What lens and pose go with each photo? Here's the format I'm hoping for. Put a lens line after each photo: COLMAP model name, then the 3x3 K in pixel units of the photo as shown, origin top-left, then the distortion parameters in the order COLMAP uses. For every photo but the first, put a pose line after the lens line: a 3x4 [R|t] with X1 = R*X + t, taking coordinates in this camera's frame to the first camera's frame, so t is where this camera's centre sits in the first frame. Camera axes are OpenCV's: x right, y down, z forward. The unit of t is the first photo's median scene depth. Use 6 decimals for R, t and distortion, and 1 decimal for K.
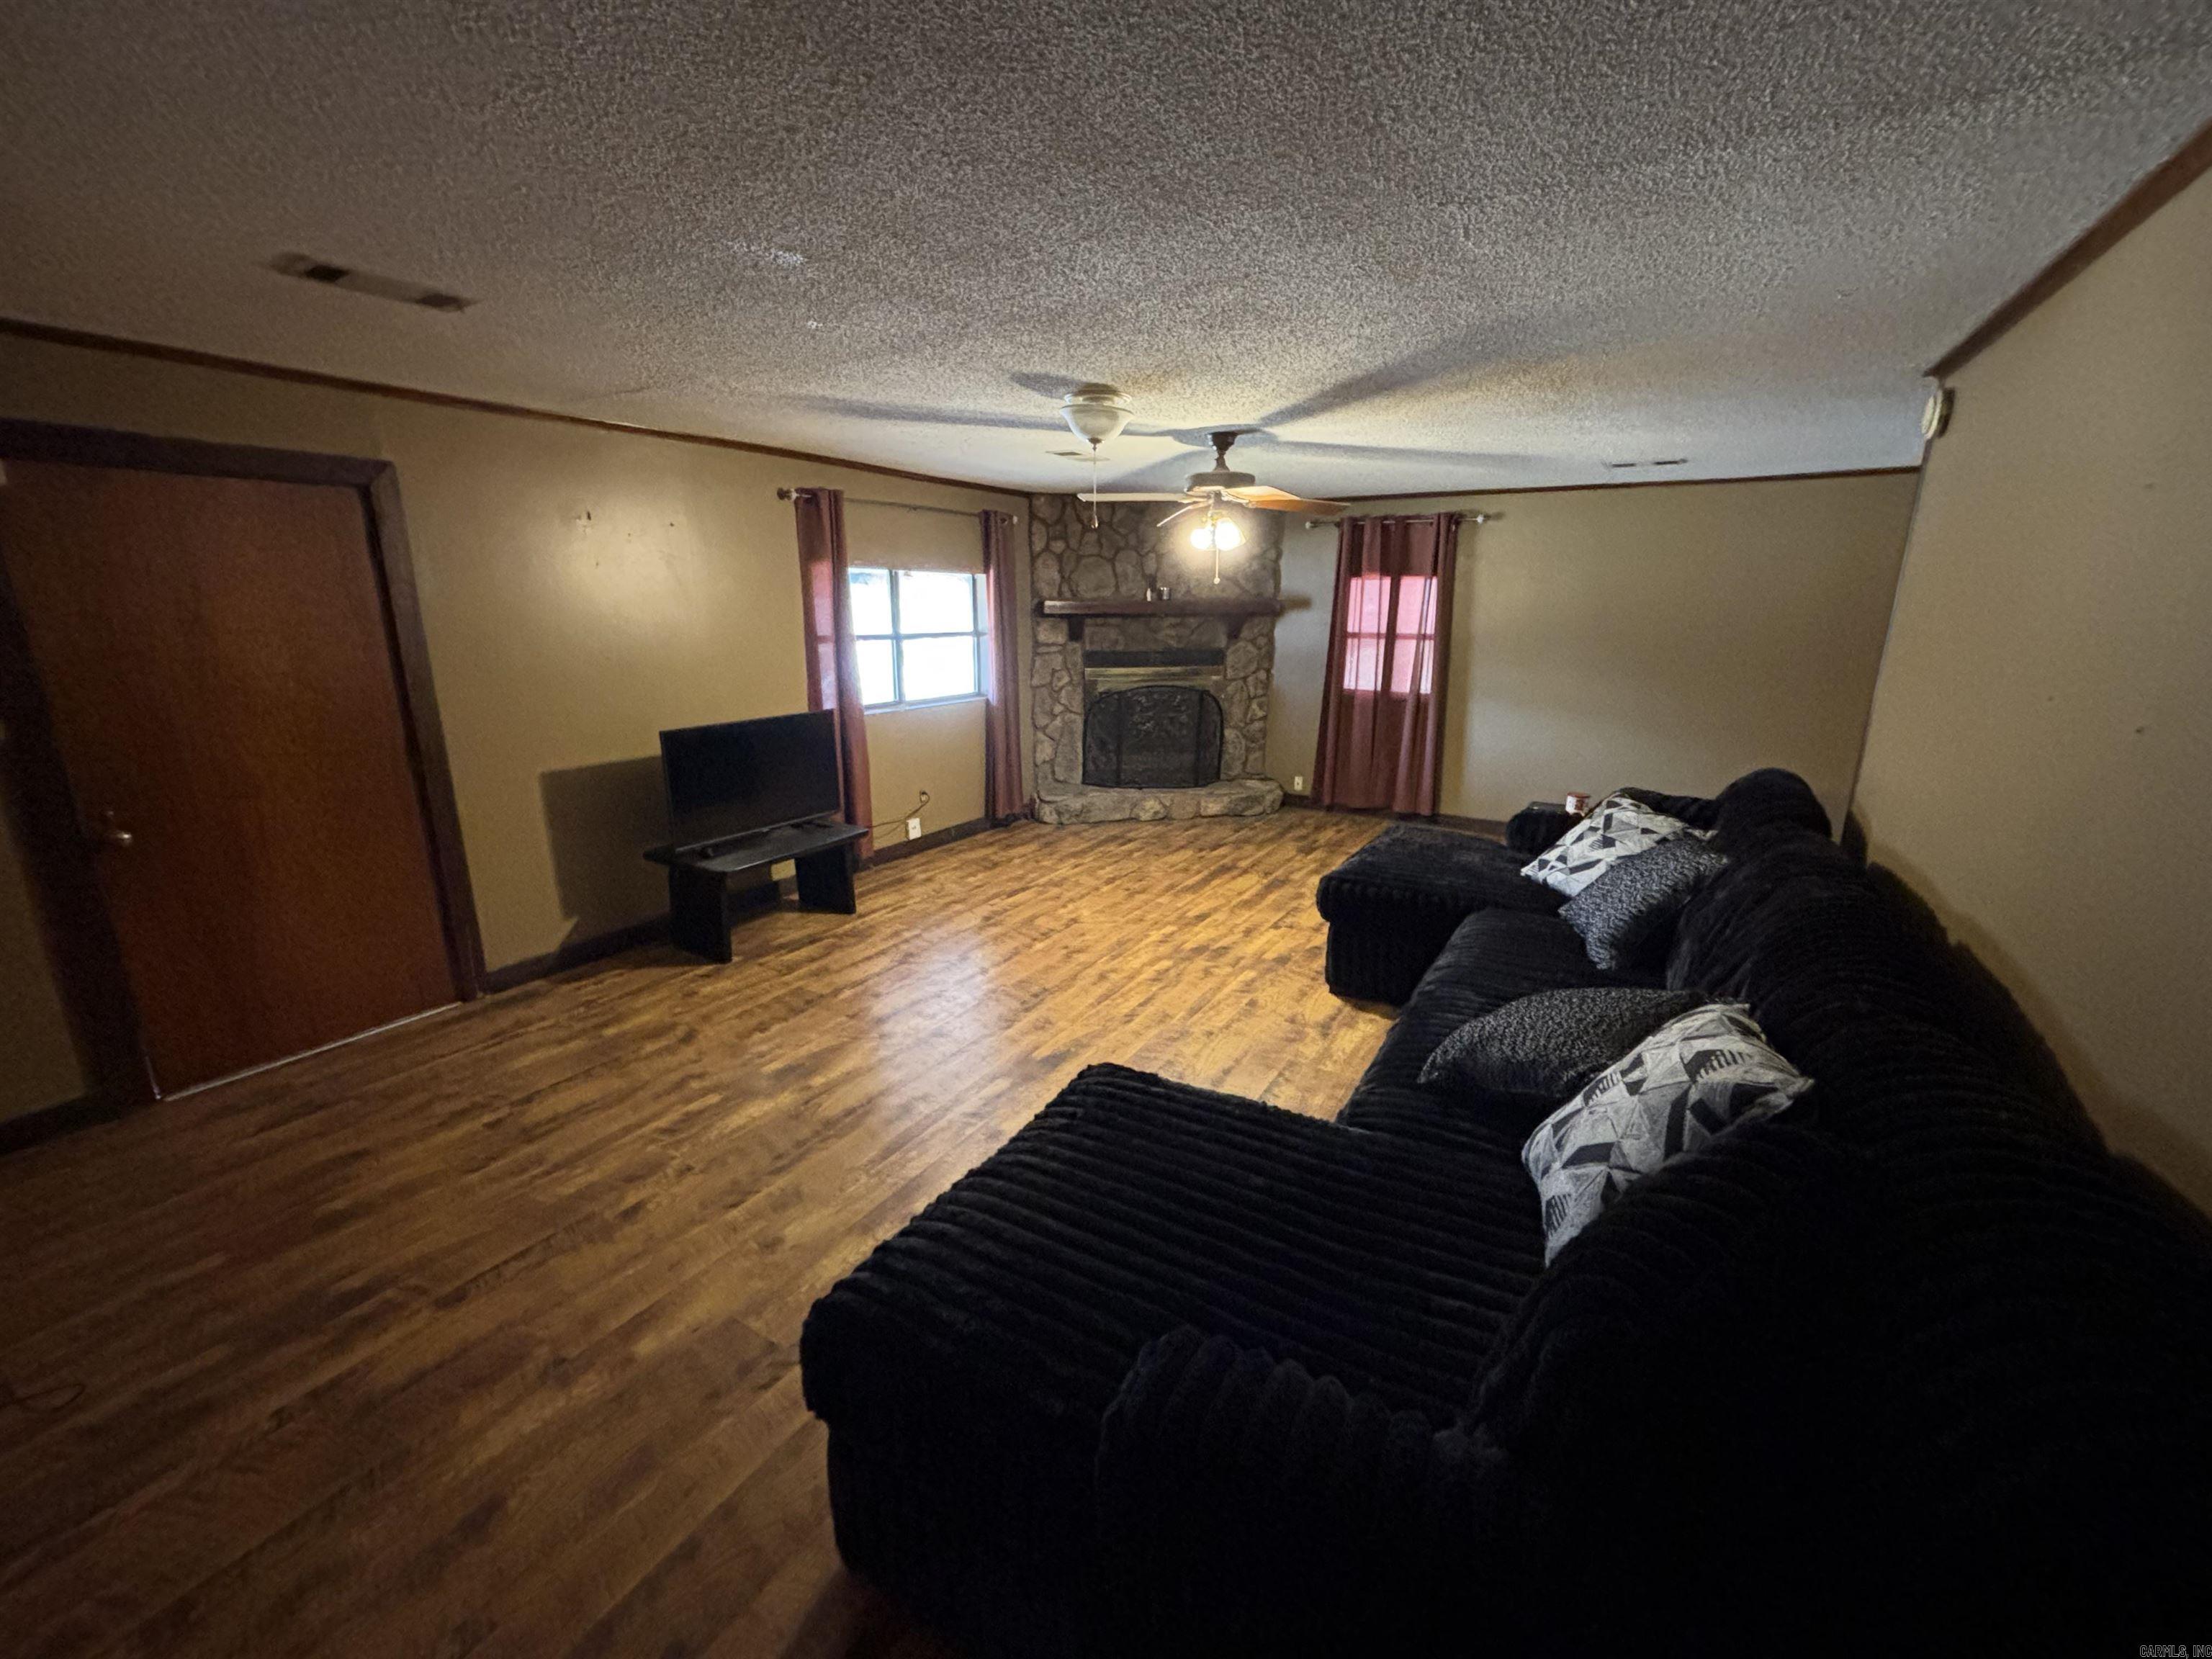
lens RADIAL K [[896.2, 0, 1107.1], [0, 896.2, 837.1], [0, 0, 1]] dist [0.000383, 0.001200]
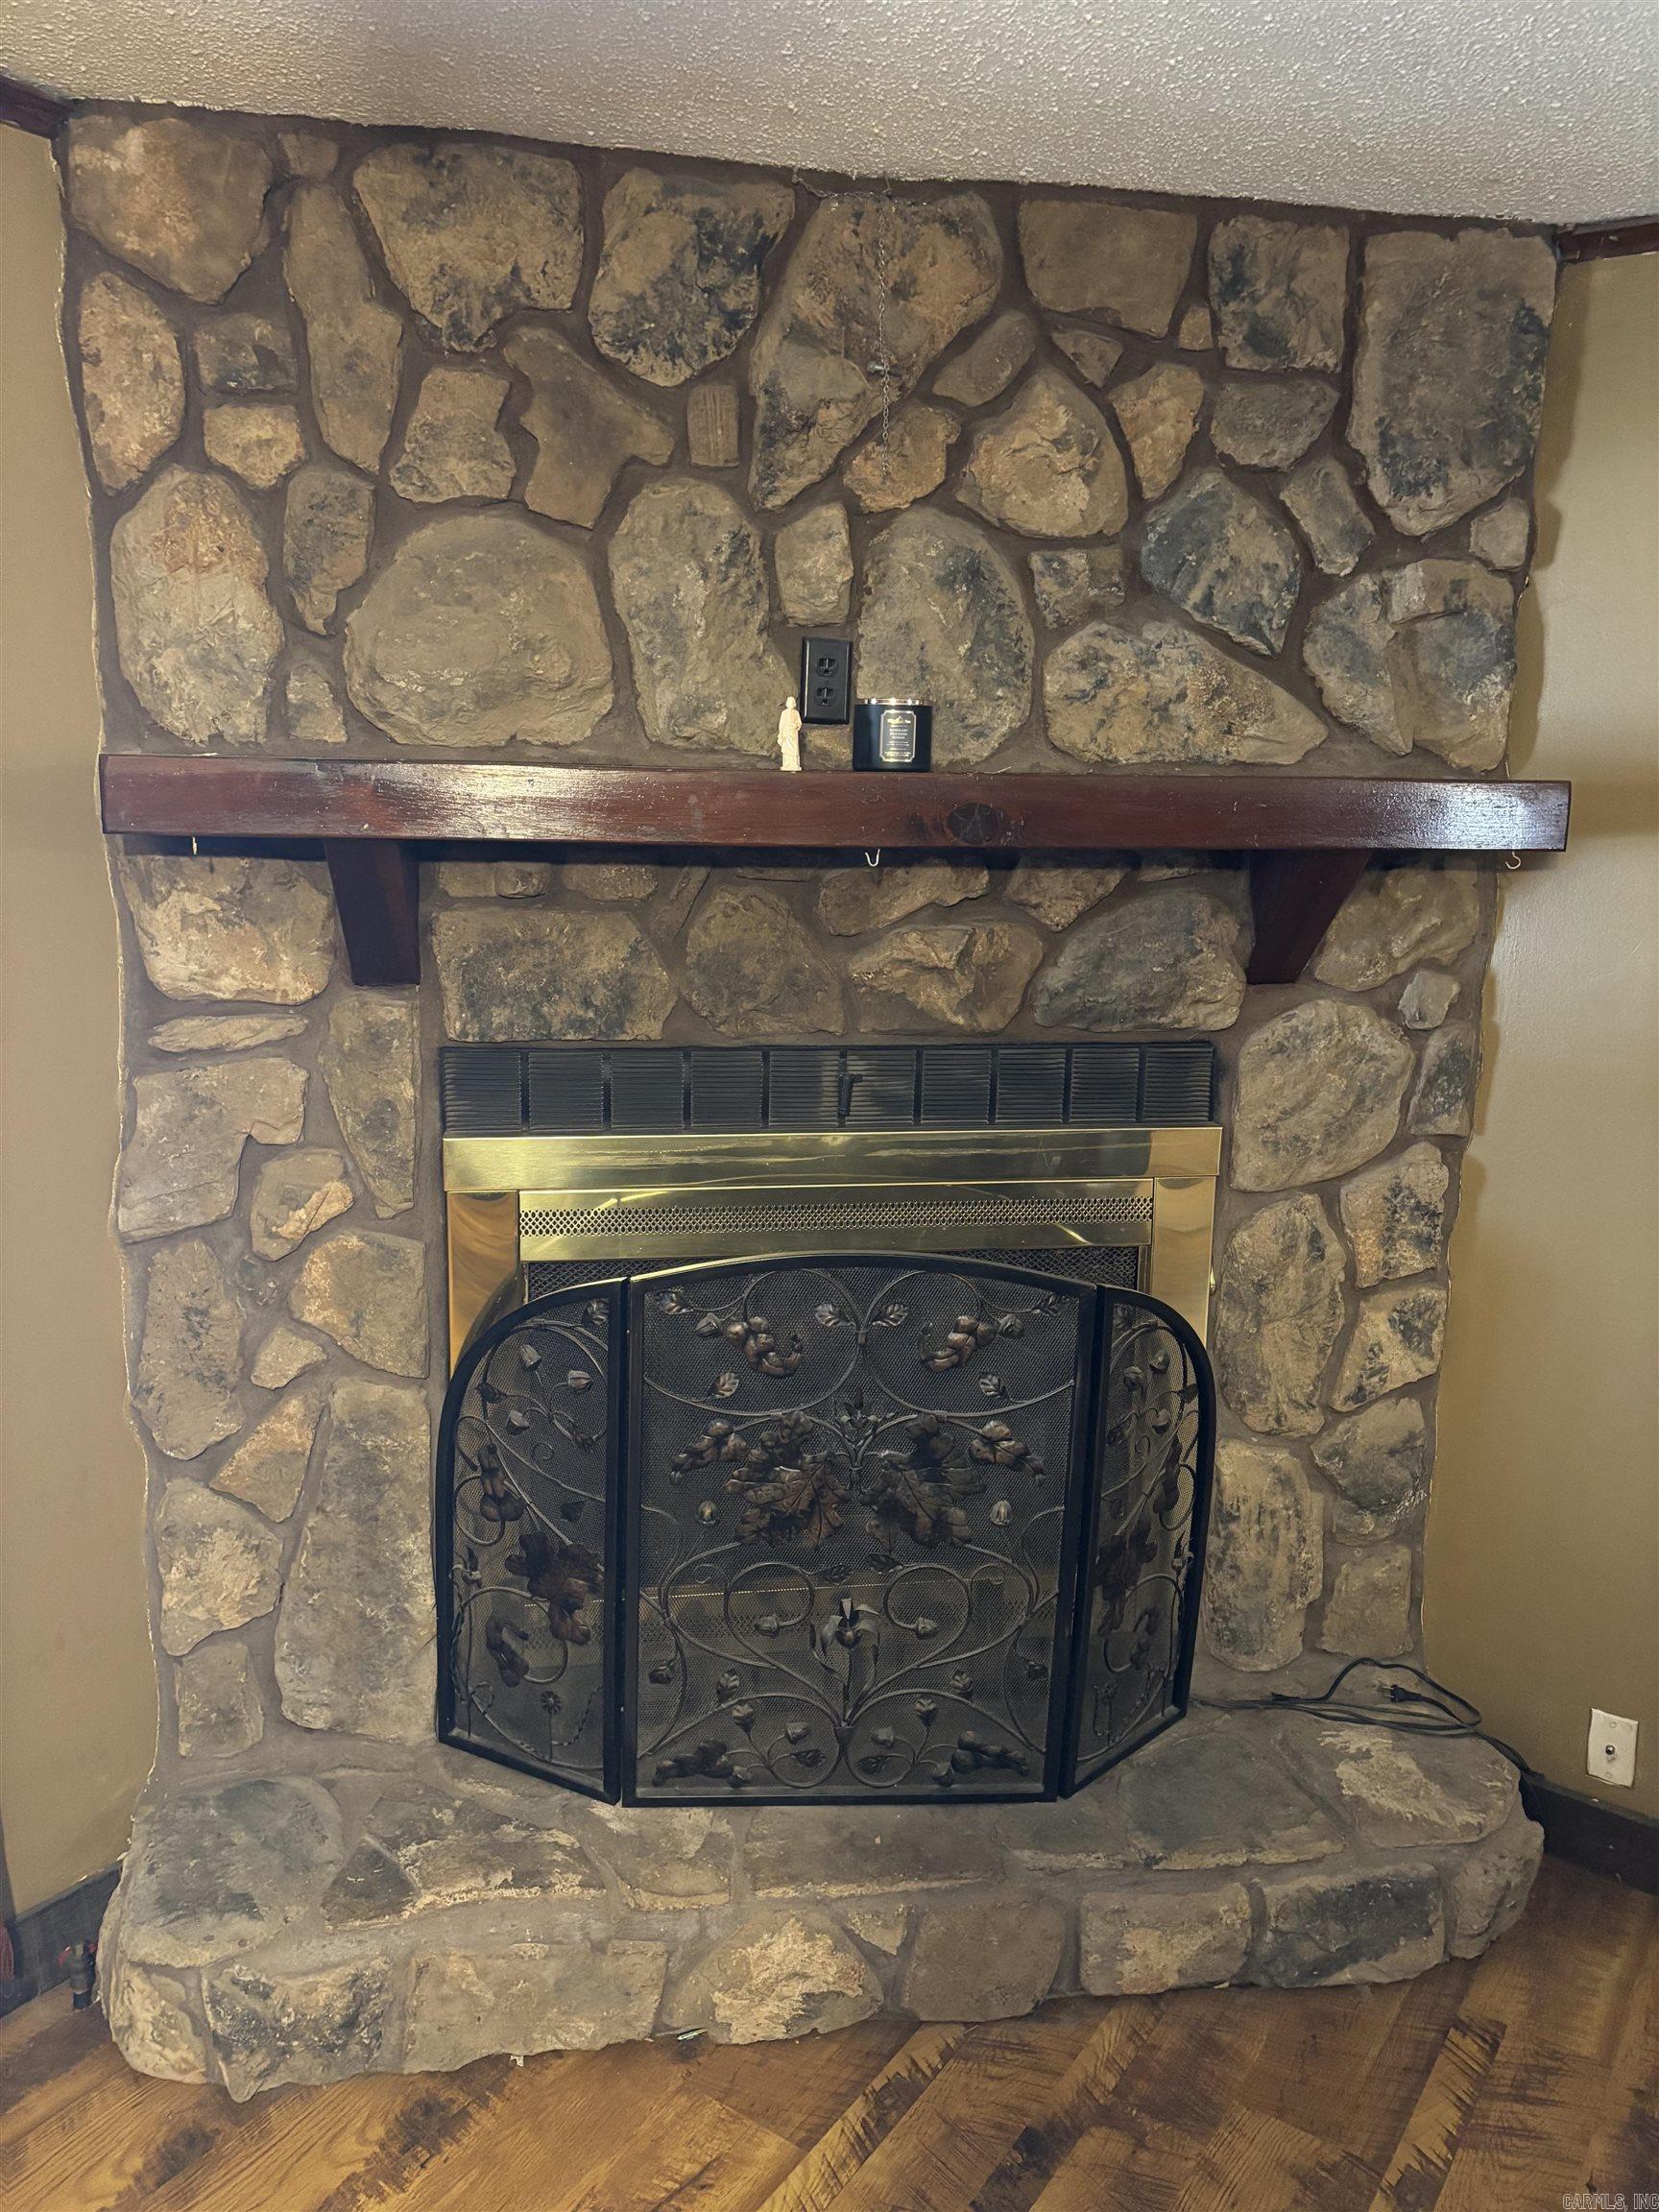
lens RADIAL K [[1654.2, 0, 826.4], [0, 1654.2, 1096.5], [0, 0, 1]] dist [0.024890, -0.041112]
pose [[0.997693, 0.027122, -0.062241, 0.071869], [-0.032759, 0.995275, -0.091407, -0.168247], [0.059467, 0.093235, 0.993867, 0.674003]]
